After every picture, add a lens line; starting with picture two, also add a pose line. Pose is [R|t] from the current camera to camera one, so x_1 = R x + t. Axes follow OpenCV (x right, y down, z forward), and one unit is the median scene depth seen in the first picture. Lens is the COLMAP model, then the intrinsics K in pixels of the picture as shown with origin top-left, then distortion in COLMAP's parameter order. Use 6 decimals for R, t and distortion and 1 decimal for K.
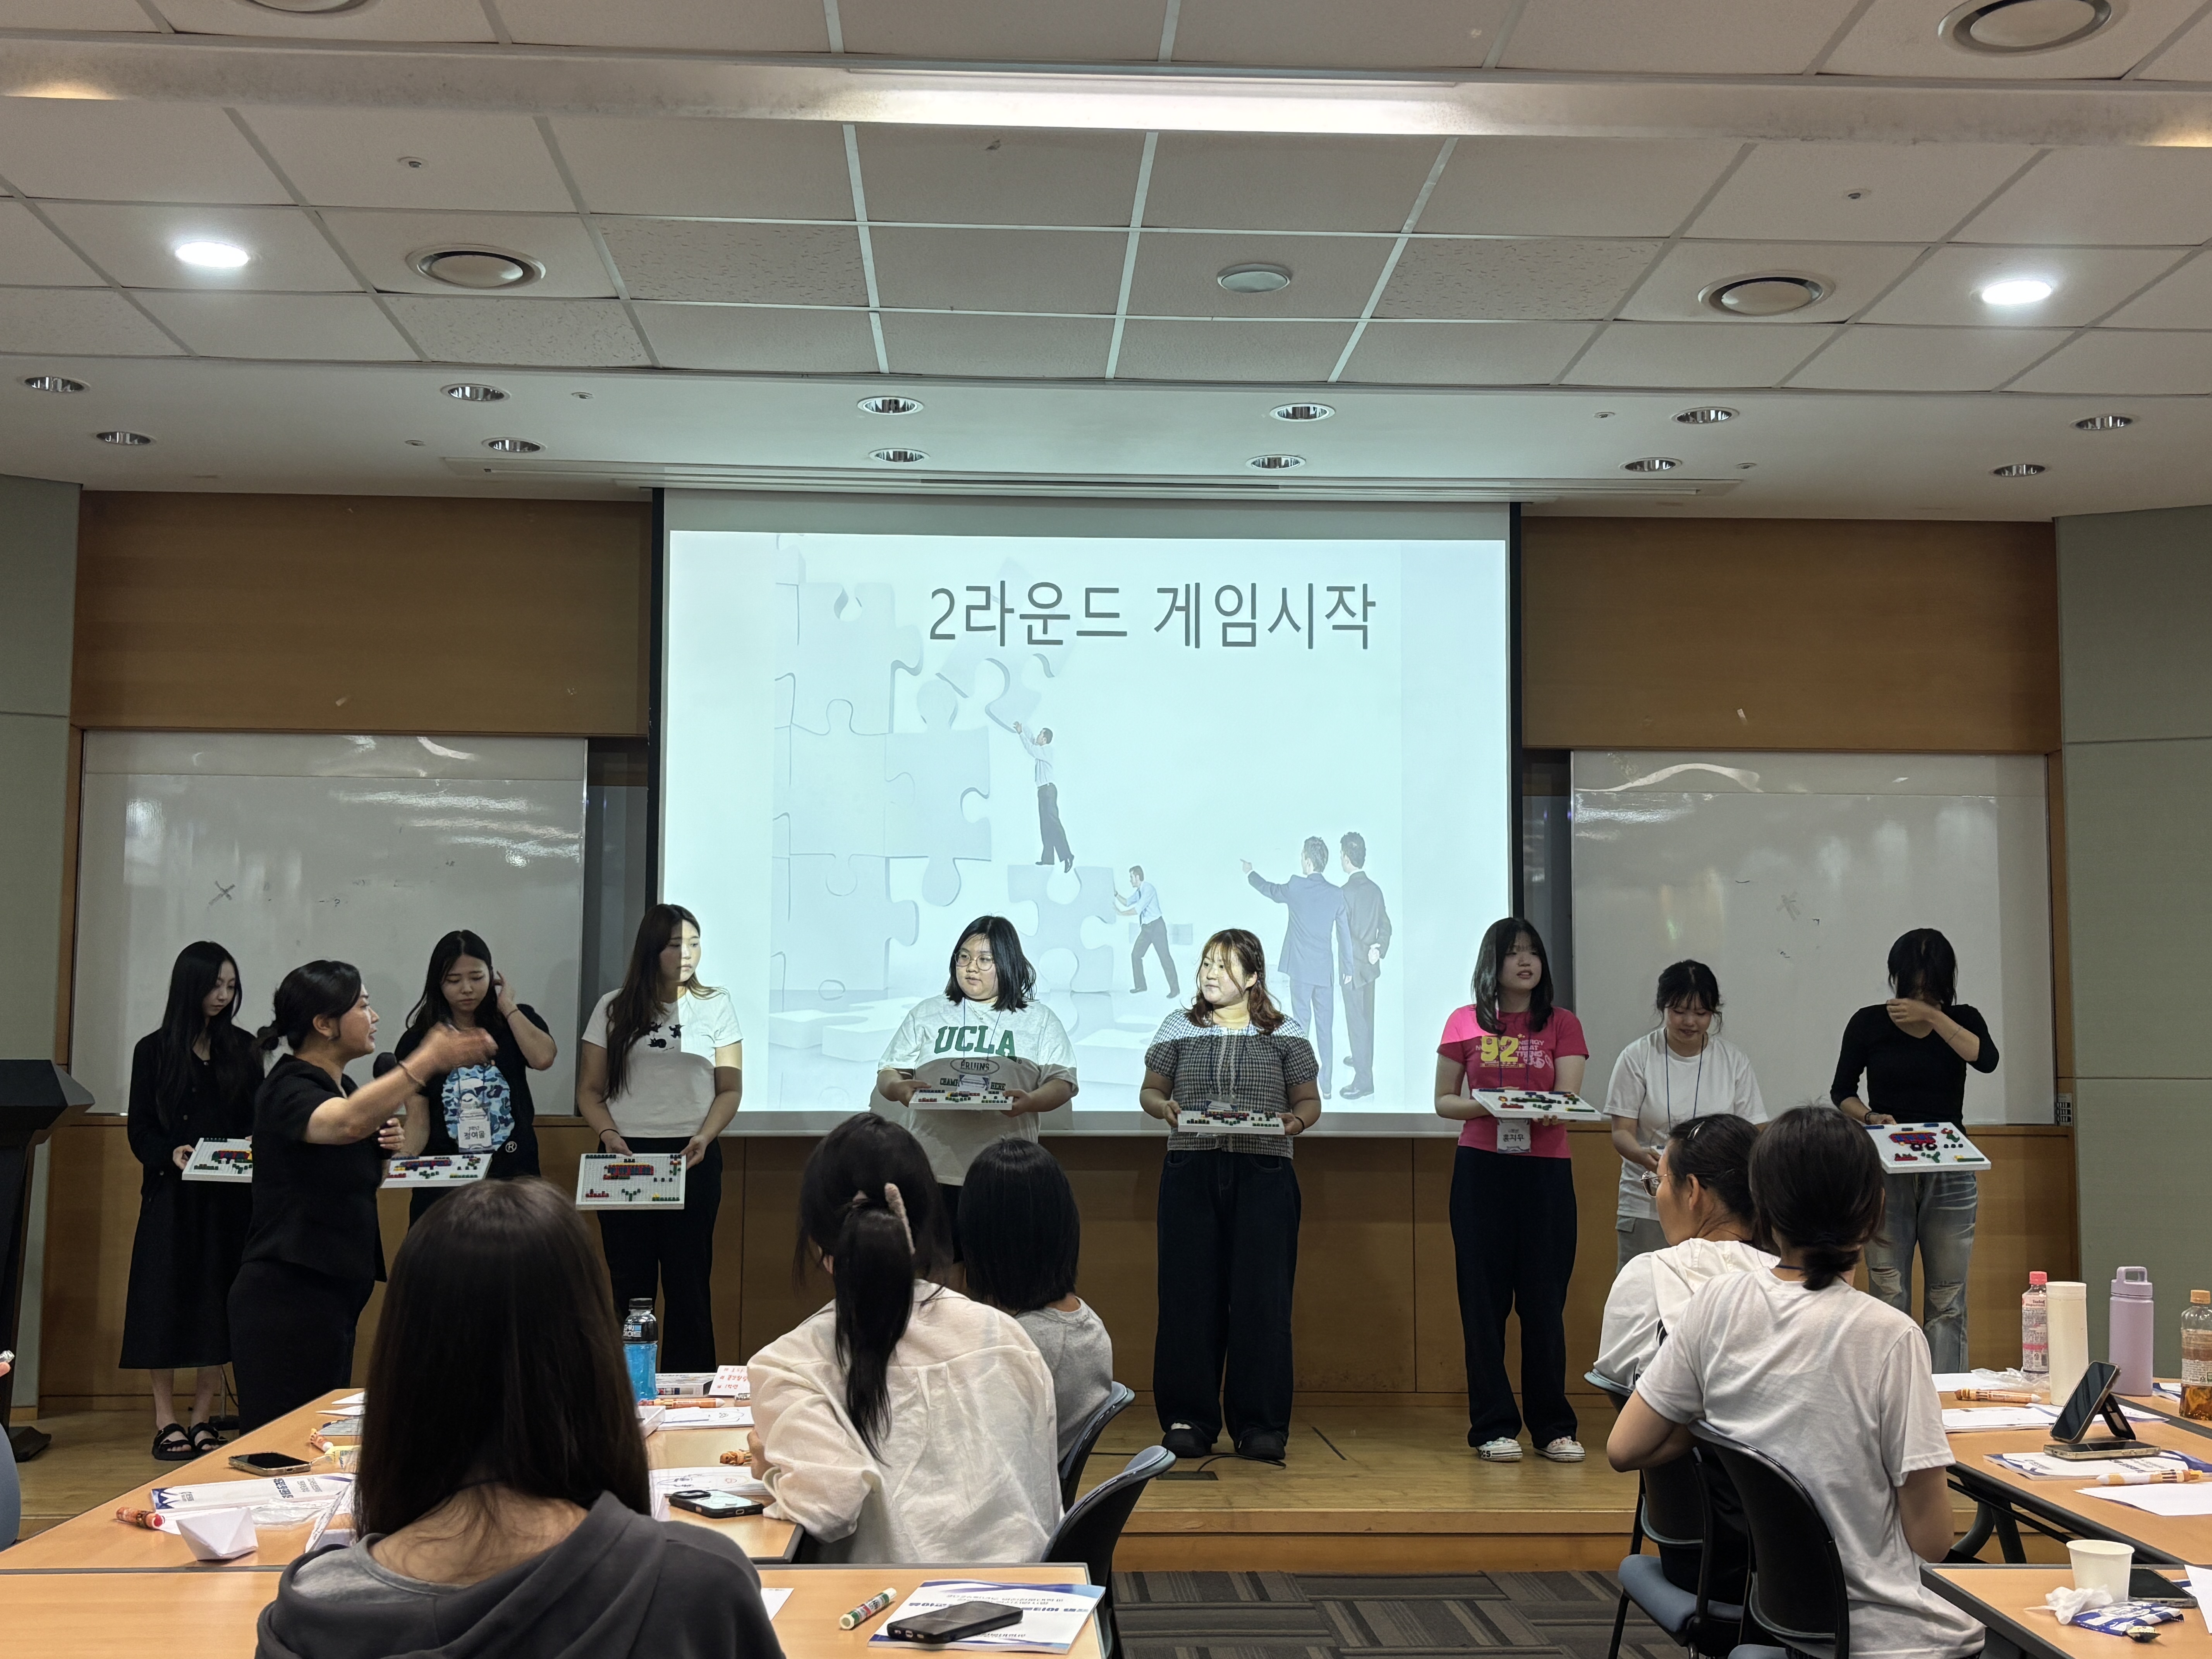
lens RADIAL K [[2527.9, 0, 1099.9], [0, 2527.9, 830.3], [0, 0, 1]] dist [-0.007930, 0.000000]
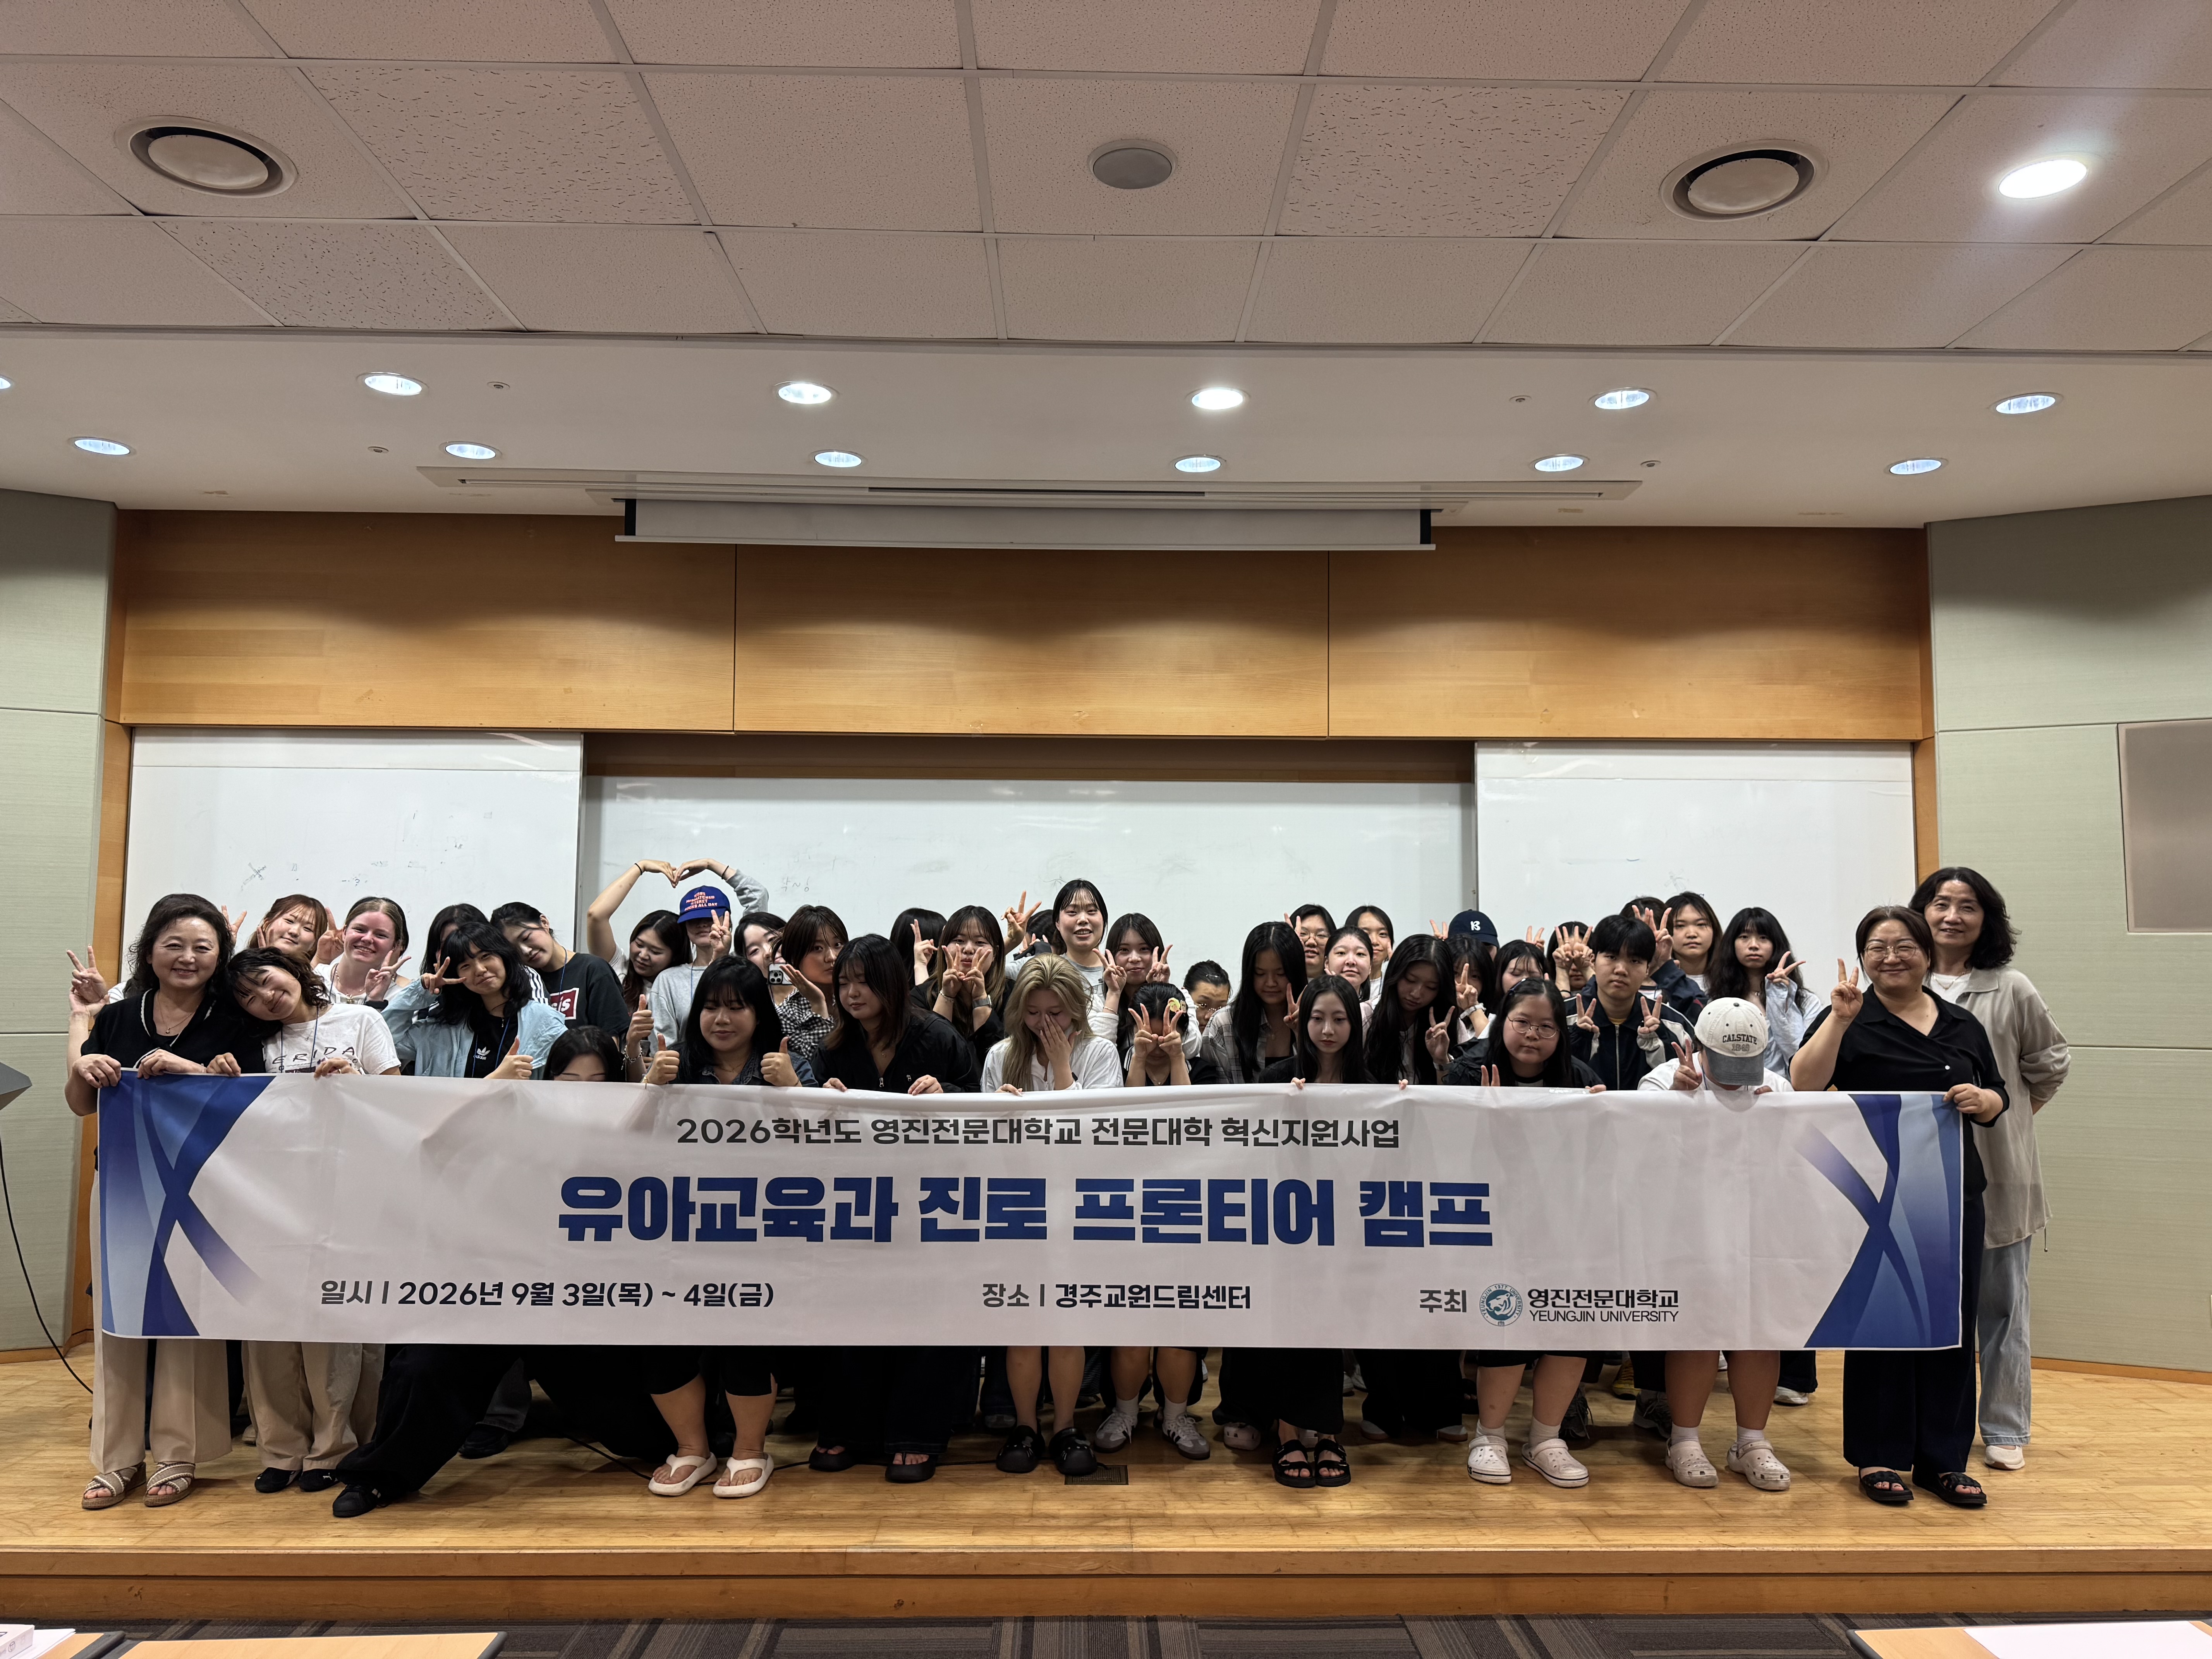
lens RADIAL K [[1562.6, 0, 1112.1], [0, 1562.6, 830.0], [0, 0, 1]] dist [0.007775, -0.000821]
pose [[0.999606, -0.003560, -0.027850, 0.054523], [0.004034, 0.999847, 0.017011, -0.005123], [0.027785, -0.017117, 0.999467, 0.374412]]
